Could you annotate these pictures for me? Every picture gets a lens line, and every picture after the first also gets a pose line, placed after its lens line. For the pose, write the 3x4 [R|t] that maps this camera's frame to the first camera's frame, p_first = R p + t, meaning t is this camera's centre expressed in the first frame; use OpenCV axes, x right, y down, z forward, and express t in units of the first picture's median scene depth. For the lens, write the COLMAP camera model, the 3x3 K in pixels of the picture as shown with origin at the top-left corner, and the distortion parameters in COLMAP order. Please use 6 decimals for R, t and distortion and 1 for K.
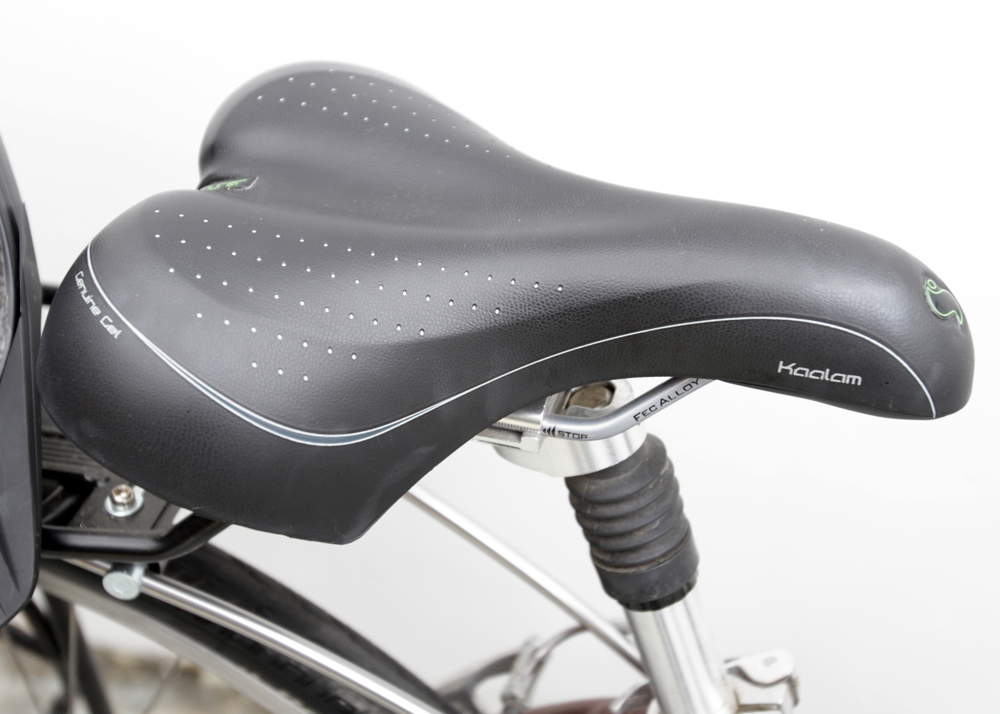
lens RADIAL K [[1633.7, 0, 500.0], [0, 1633.7, 357.0], [0, 0, 1]] dist [-0.038471, 0.156907]
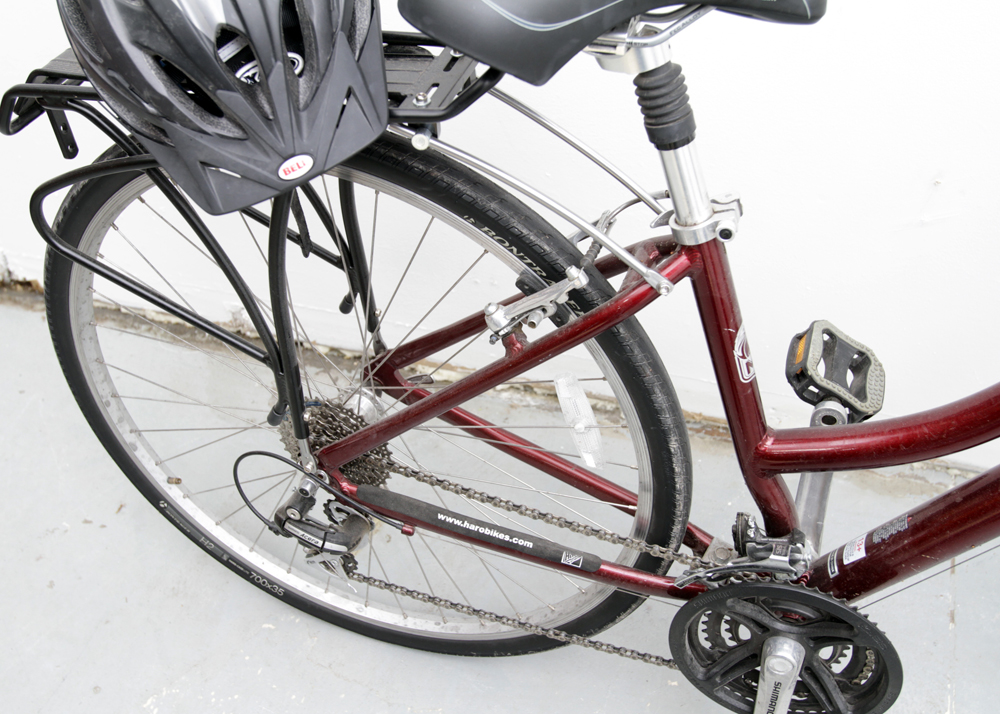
lens RADIAL K [[1048.0, 0, 500.0], [0, 1048.0, 357.0], [0, 0, 1]] dist [-0.086945, 0.101432]
pose [[0.999738, -0.007262, -0.021698, -0.109769], [0.008160, 0.999103, 0.041556, 0.386412], [0.021377, -0.041722, 0.998901, -0.373639]]
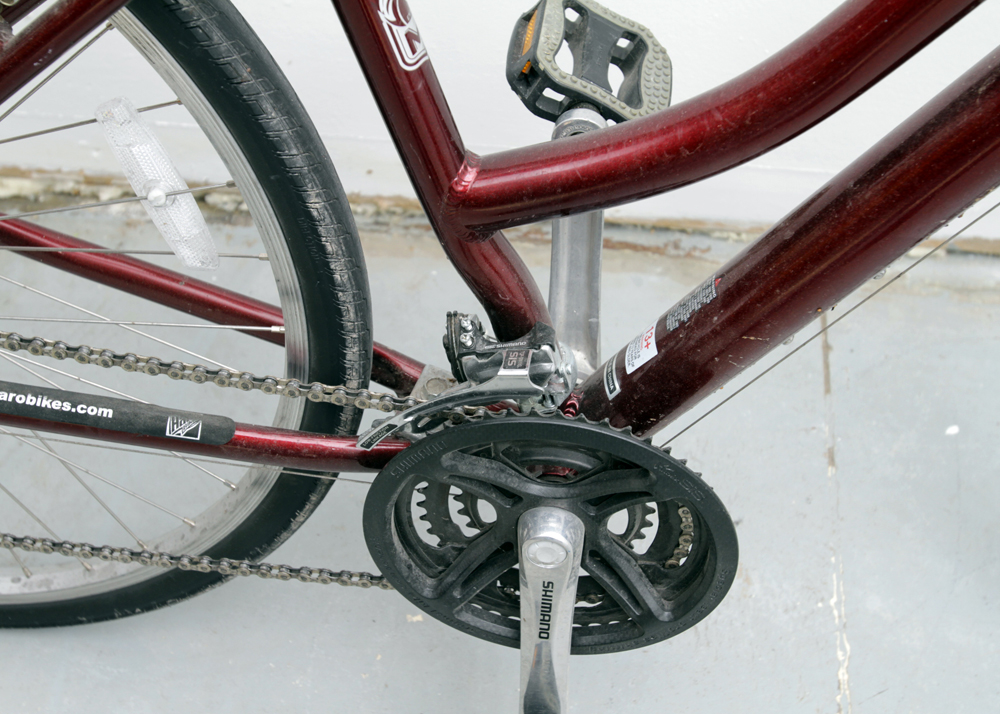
lens RADIAL K [[1499.3, 0, 500.0], [0, 1499.3, 357.0], [0, 0, 1]] dist [-0.042272, 0.109243]
pose [[0.981169, -0.130677, 0.142238, 0.092814], [0.109259, 0.982753, 0.149197, 0.558613], [-0.159281, -0.130847, 0.978524, -0.097534]]
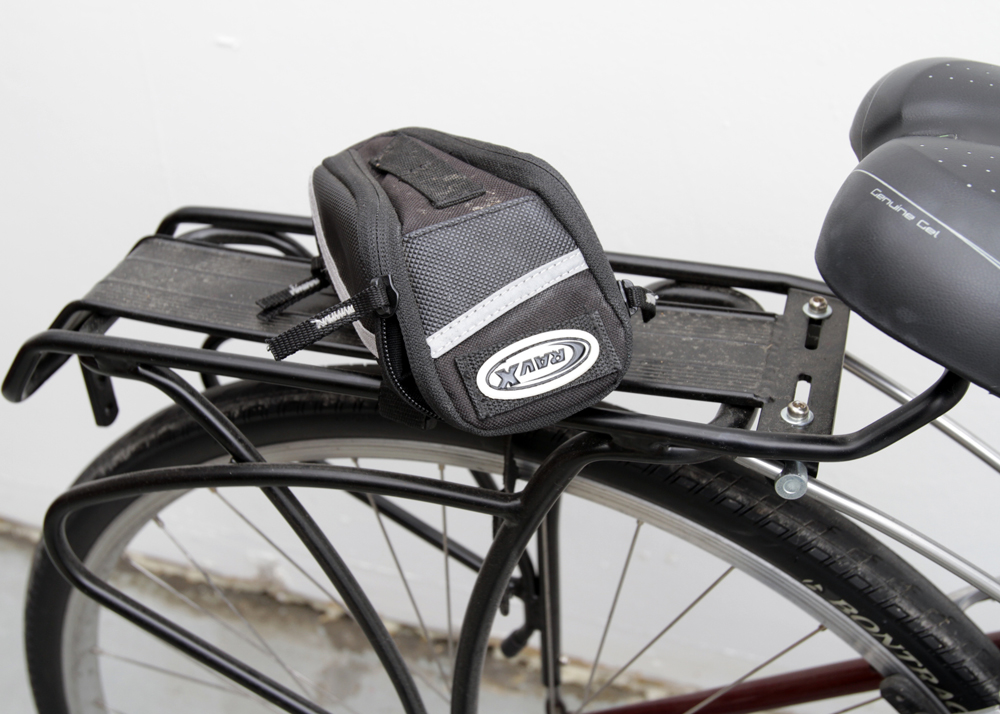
lens RADIAL K [[1280.2, 0, 500.0], [0, 1280.2, 357.0], [0, 0, 1]] dist [-0.024288, -0.047616]
pose [[0.999661, 0.022760, -0.012677, -0.461916], [-0.023655, 0.996860, -0.075562, 0.129978], [0.010917, 0.075836, 0.997061, 0.078910]]
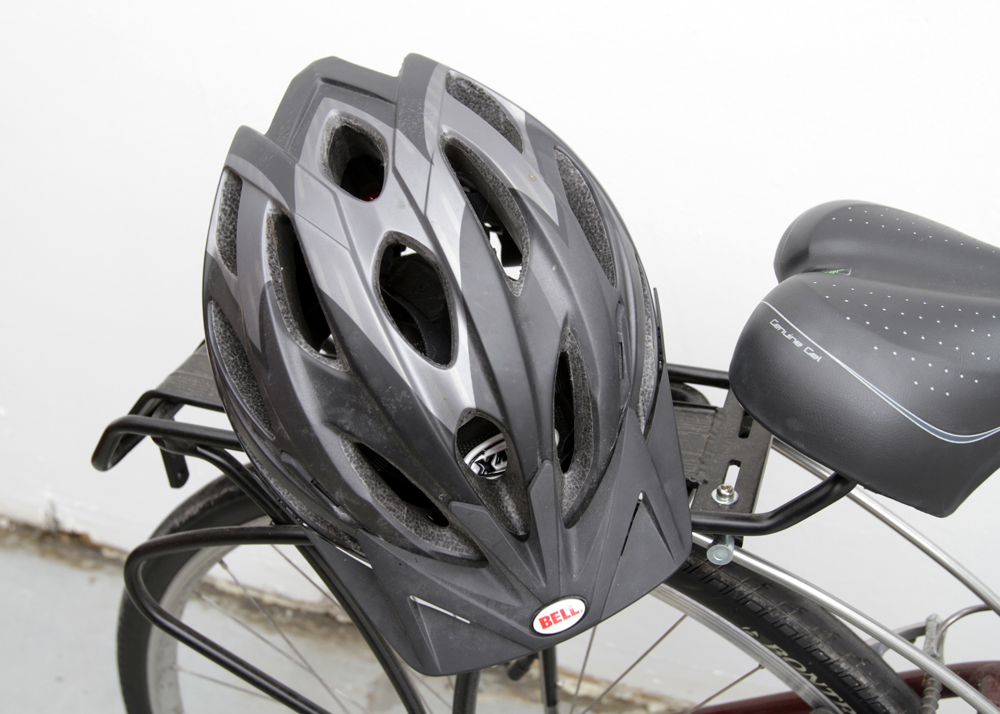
lens RADIAL K [[1109.2, 0, 500.0], [0, 1109.2, 357.0], [0, 0, 1]] dist [-0.059504, 0.013576]
pose [[0.997707, 0.026372, -0.062326, -0.393823], [-0.033227, 0.993192, -0.111649, 0.088525], [0.058957, 0.113464, 0.991791, 0.013593]]
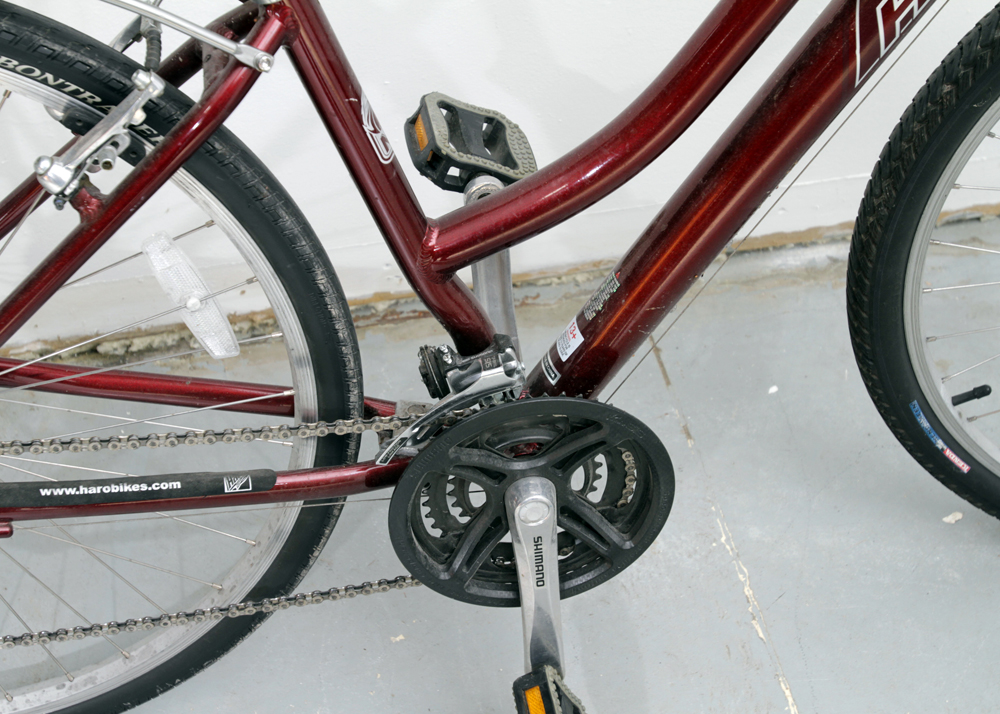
lens RADIAL K [[1633.7, 0, 500.0], [0, 1633.7, 357.0], [0, 0, 1]] dist [-0.038471, 0.156907]
pose [[0.880127, -0.326998, 0.344165, -0.414505], [0.312869, 0.944773, 0.097554, 0.570366], [-0.357057, 0.021818, 0.933828, -0.674027]]
